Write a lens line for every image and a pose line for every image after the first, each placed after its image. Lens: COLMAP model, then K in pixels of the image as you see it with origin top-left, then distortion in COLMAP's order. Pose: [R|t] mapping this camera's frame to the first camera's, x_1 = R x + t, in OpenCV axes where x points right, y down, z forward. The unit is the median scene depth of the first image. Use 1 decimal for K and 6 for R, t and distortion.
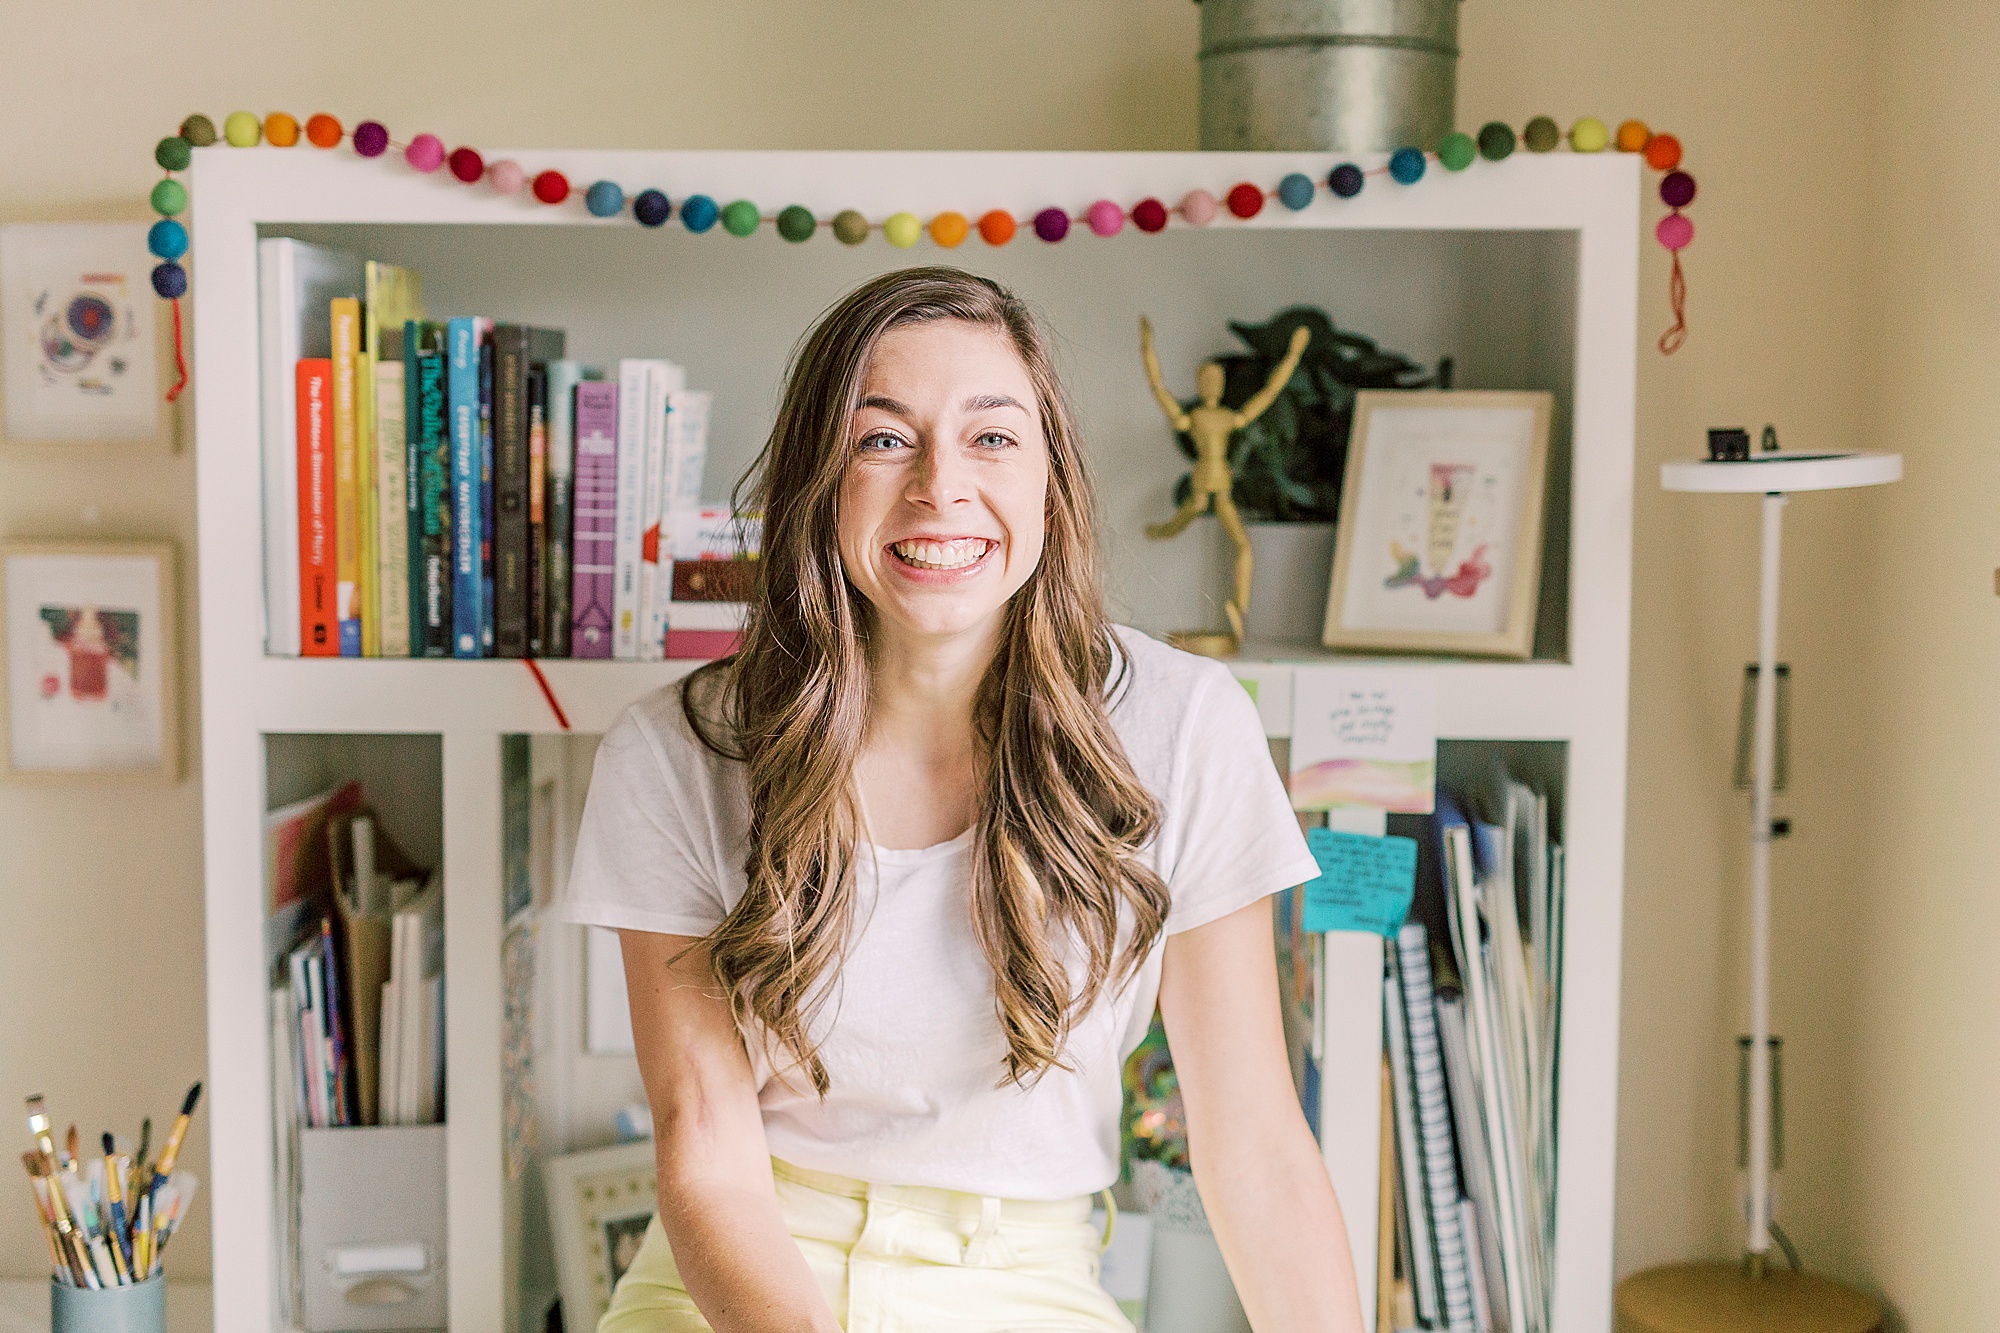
lens RADIAL K [[3028.6, 0, 995.5], [0, 3028.6, 658.9], [0, 0, 1]] dist [-0.009448, -0.029464]
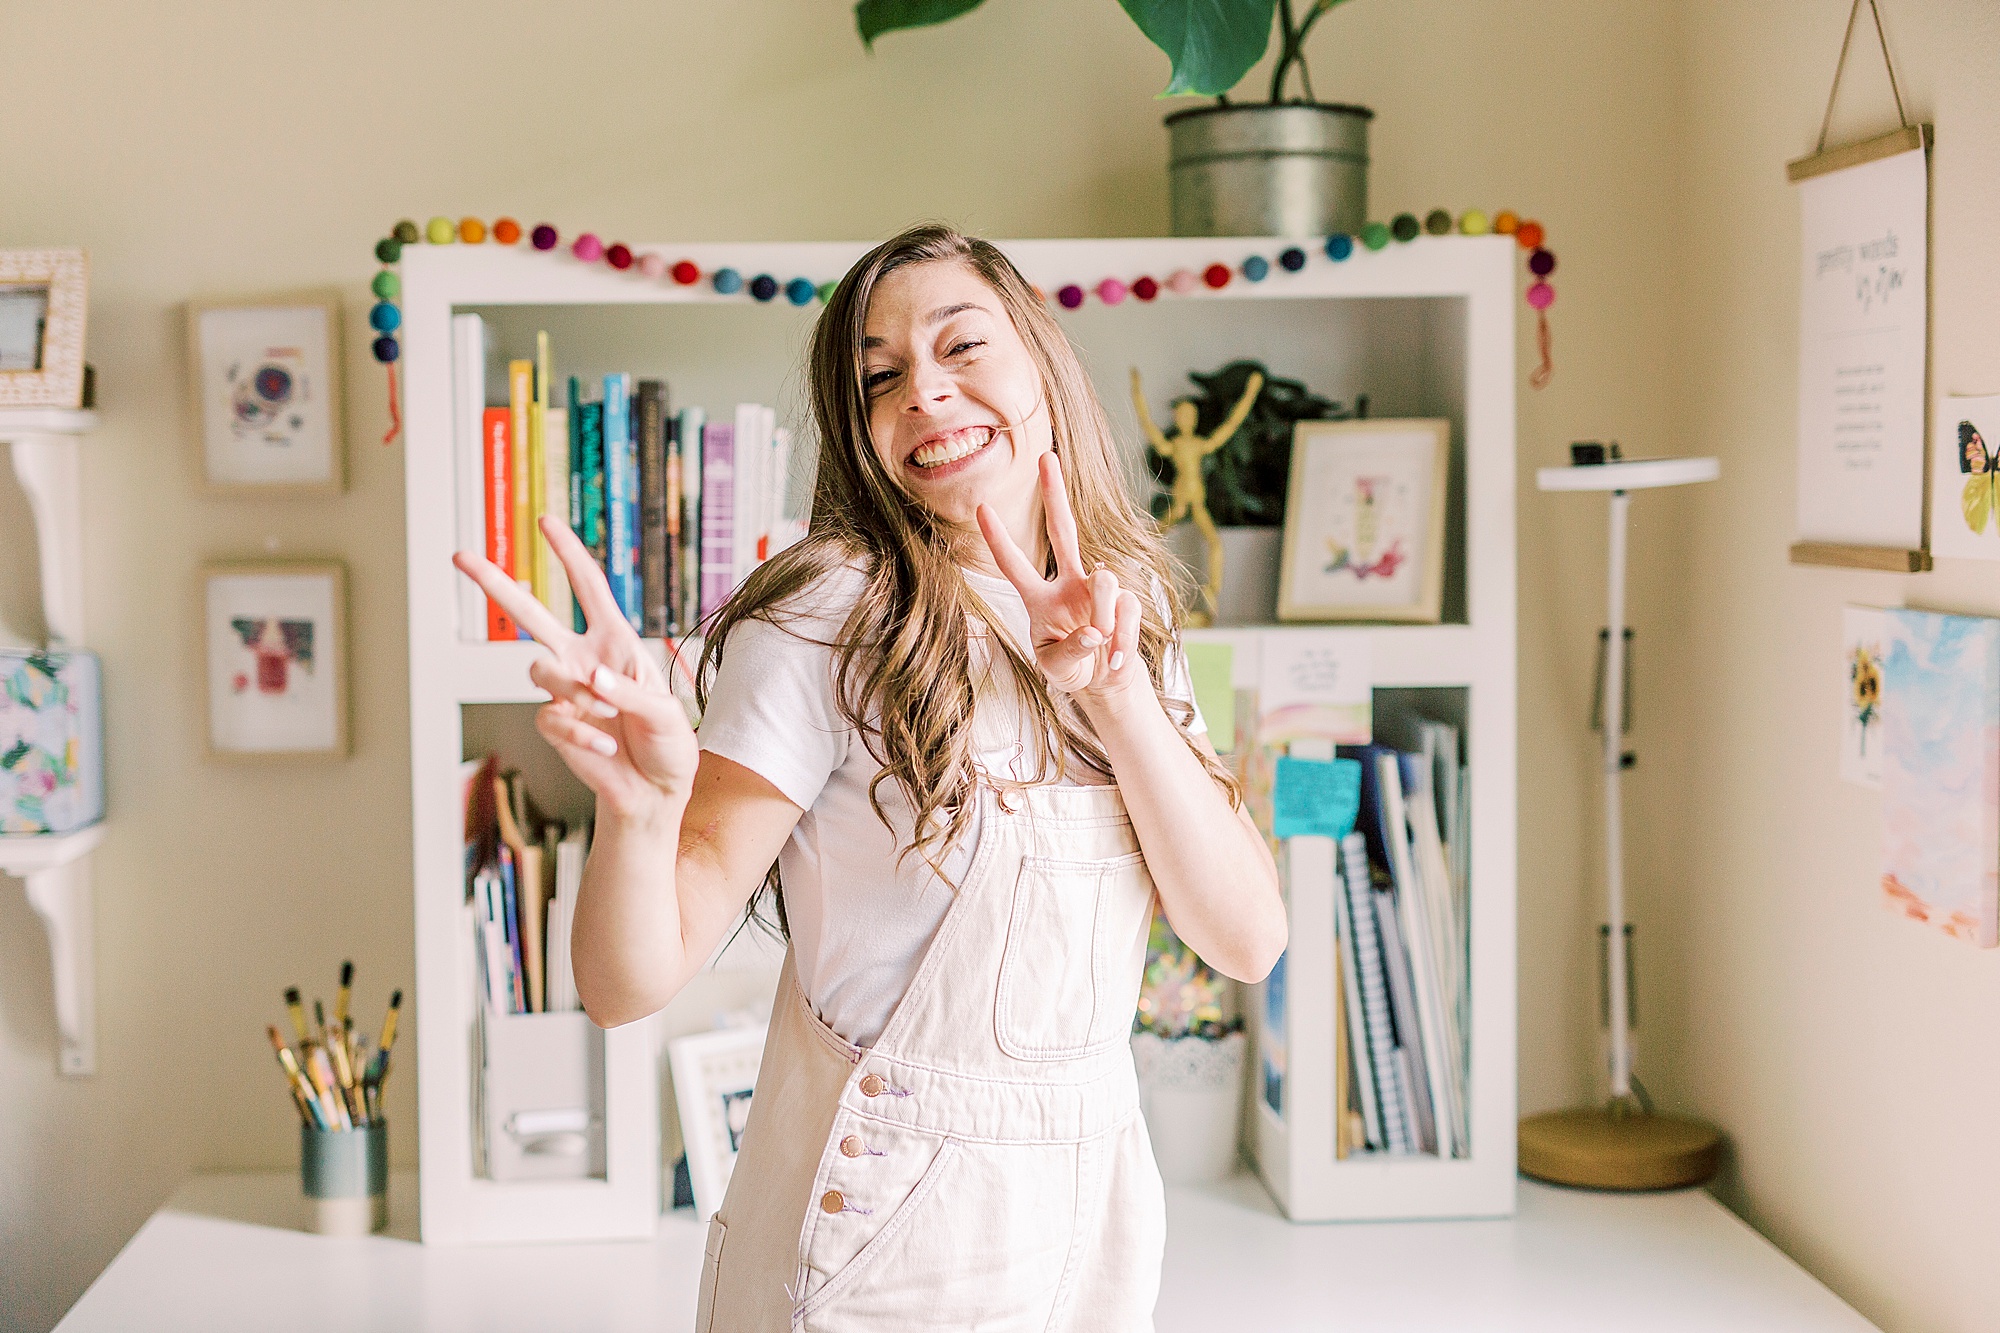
lens RADIAL K [[3047.8, 0, 964.1], [0, 3047.8, 634.8], [0, 0, 1]] dist [-0.006180, -0.052743]
pose [[0.997714, -0.021348, 0.064115, -0.111118], [0.023871, 0.998960, -0.038846, 0.050838], [-0.063219, 0.040288, 0.997186, -0.292779]]
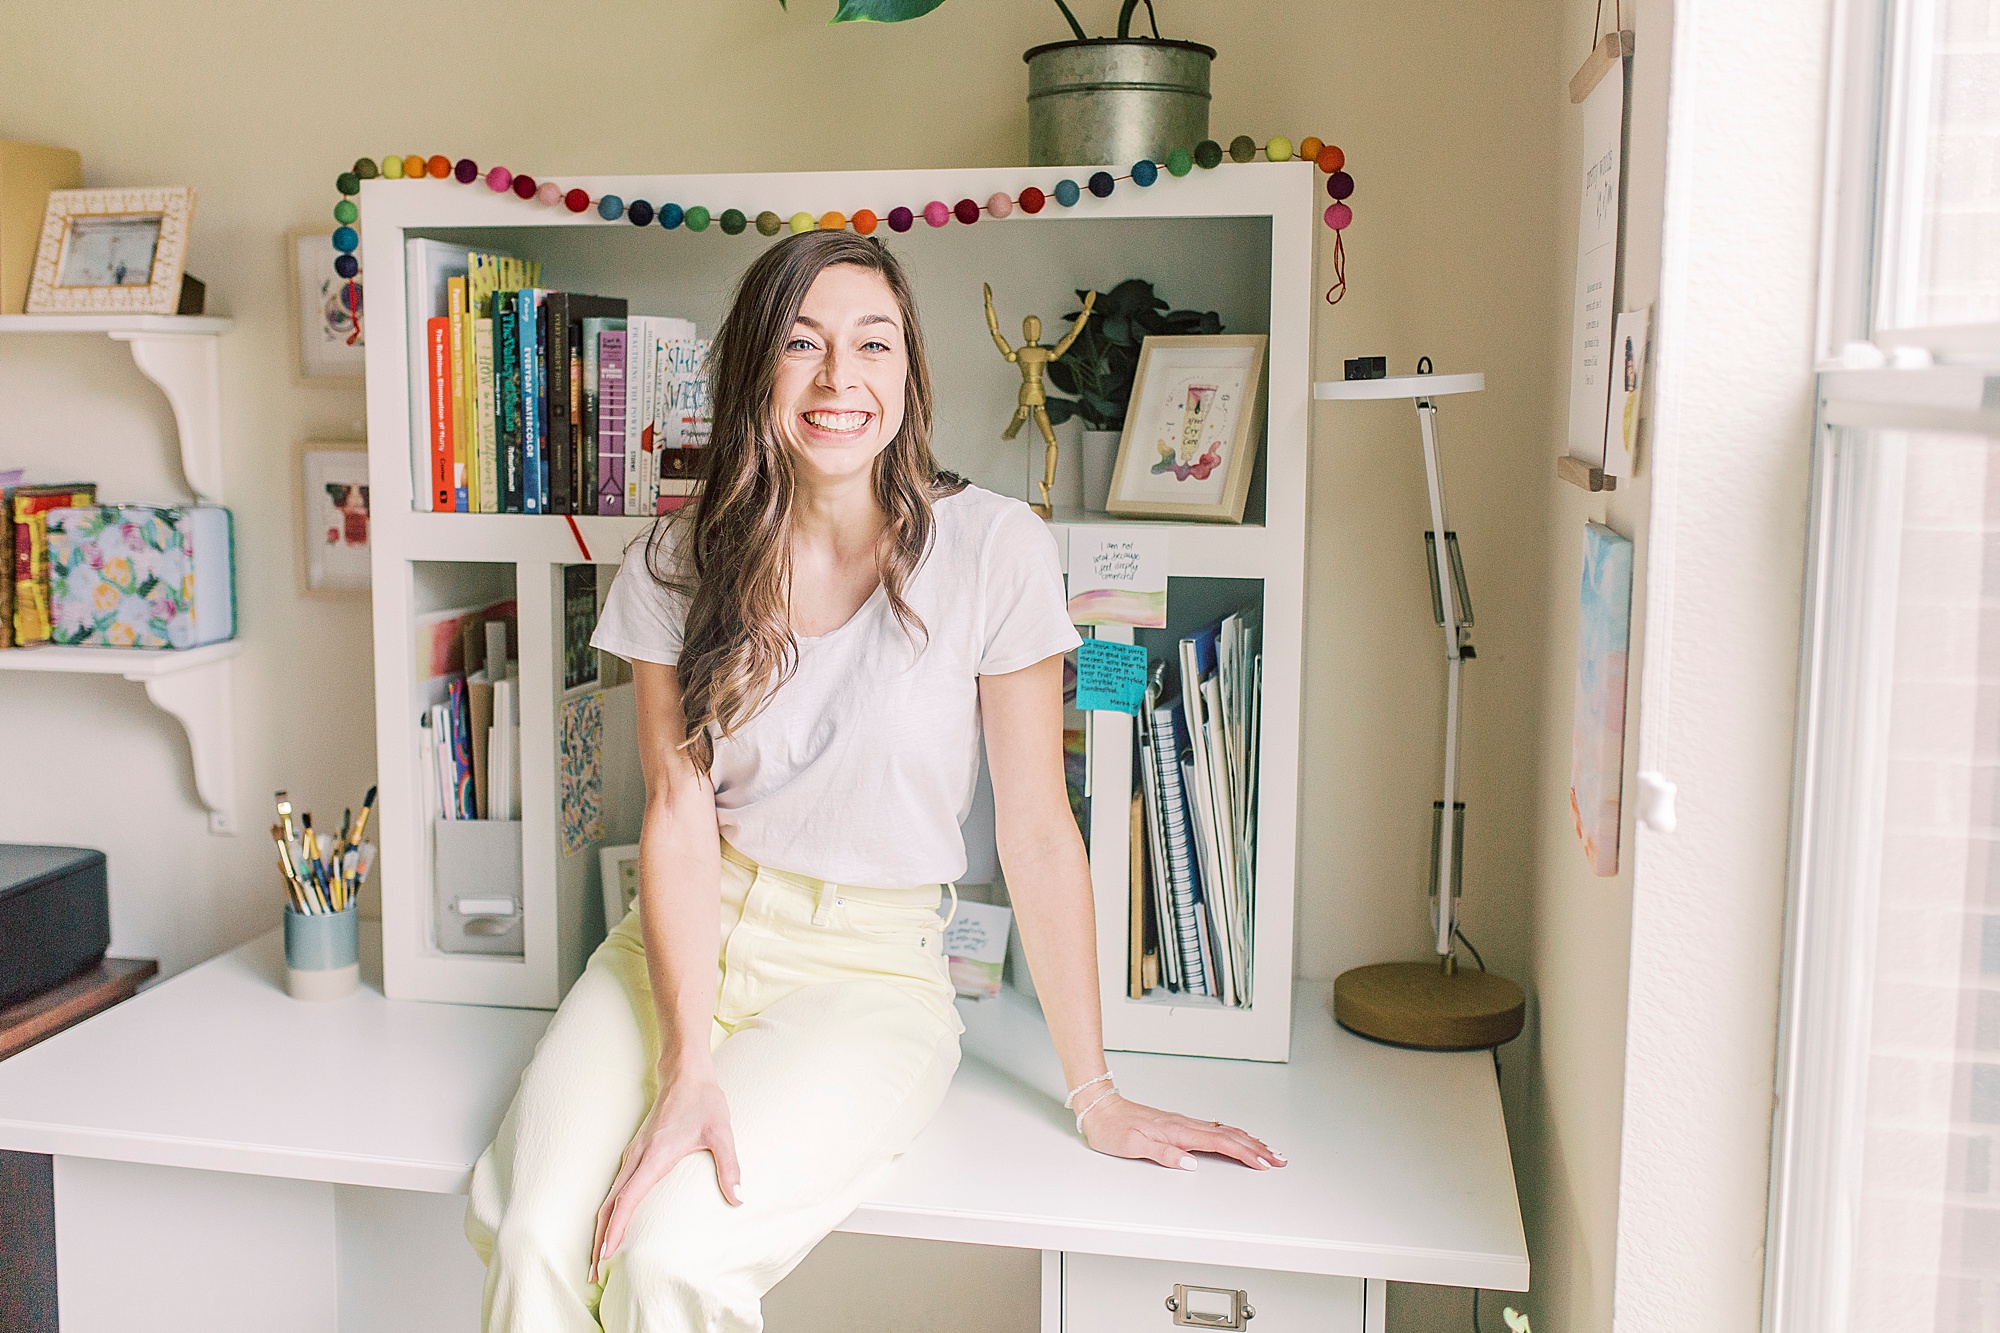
lens RADIAL K [[2108.4, 0, 903.2], [0, 2108.4, 628.1], [0, 0, 1]] dist [-0.004457, -0.019245]
pose [[0.978400, 0.021498, -0.205600, 0.225854], [-0.016072, 0.999478, 0.028023, 0.024558], [0.206095, -0.024114, 0.978235, -0.000546]]
